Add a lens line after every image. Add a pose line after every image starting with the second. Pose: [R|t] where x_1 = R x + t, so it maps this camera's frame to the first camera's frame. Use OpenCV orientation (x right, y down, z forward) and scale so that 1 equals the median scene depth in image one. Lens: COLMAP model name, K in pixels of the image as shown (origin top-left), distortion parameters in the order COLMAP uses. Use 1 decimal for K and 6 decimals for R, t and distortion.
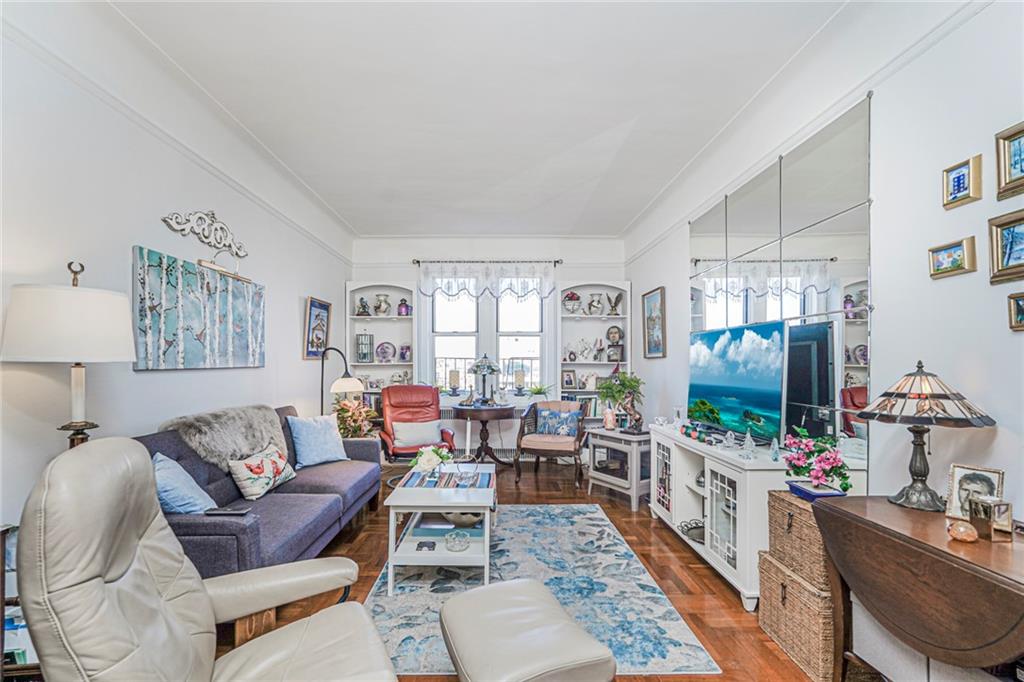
lens RADIAL K [[463.6, 0, 511.0], [0, 463.6, 357.5], [0, 0, 1]] dist [-0.015901, 0.005750]
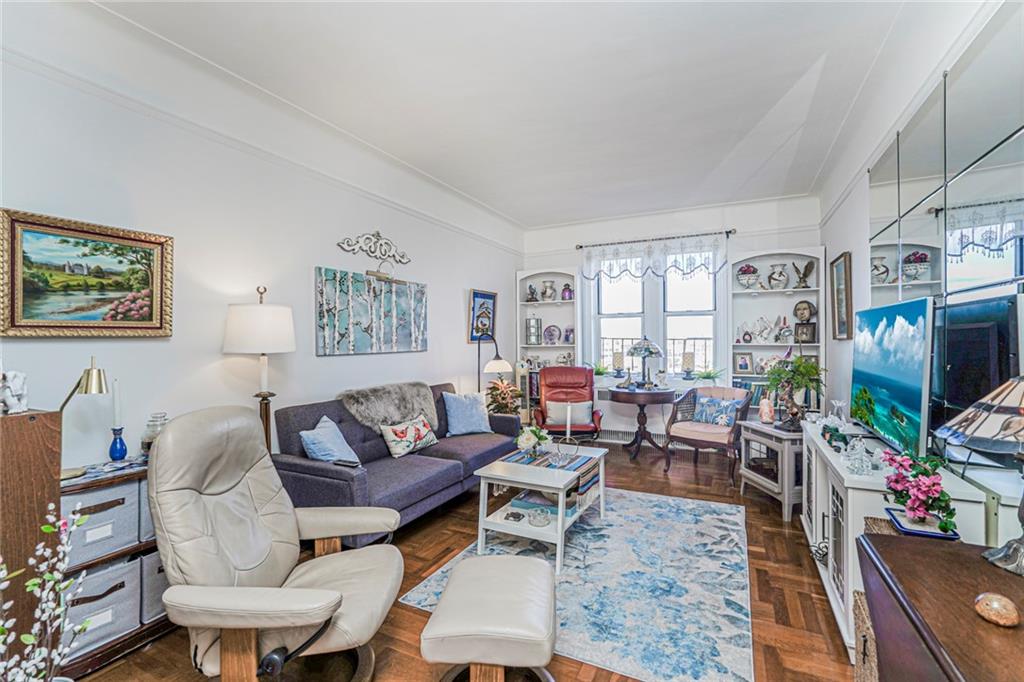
lens RADIAL K [[463.6, 0, 510.5], [0, 463.6, 336.9], [0, 0, 1]] dist [-0.015901, 0.005750]
pose [[0.888218, -0.008785, -0.459339, 0.270035], [0.011133, 0.999935, 0.002403, -0.020225], [0.459288, -0.007248, 0.888258, 0.015423]]
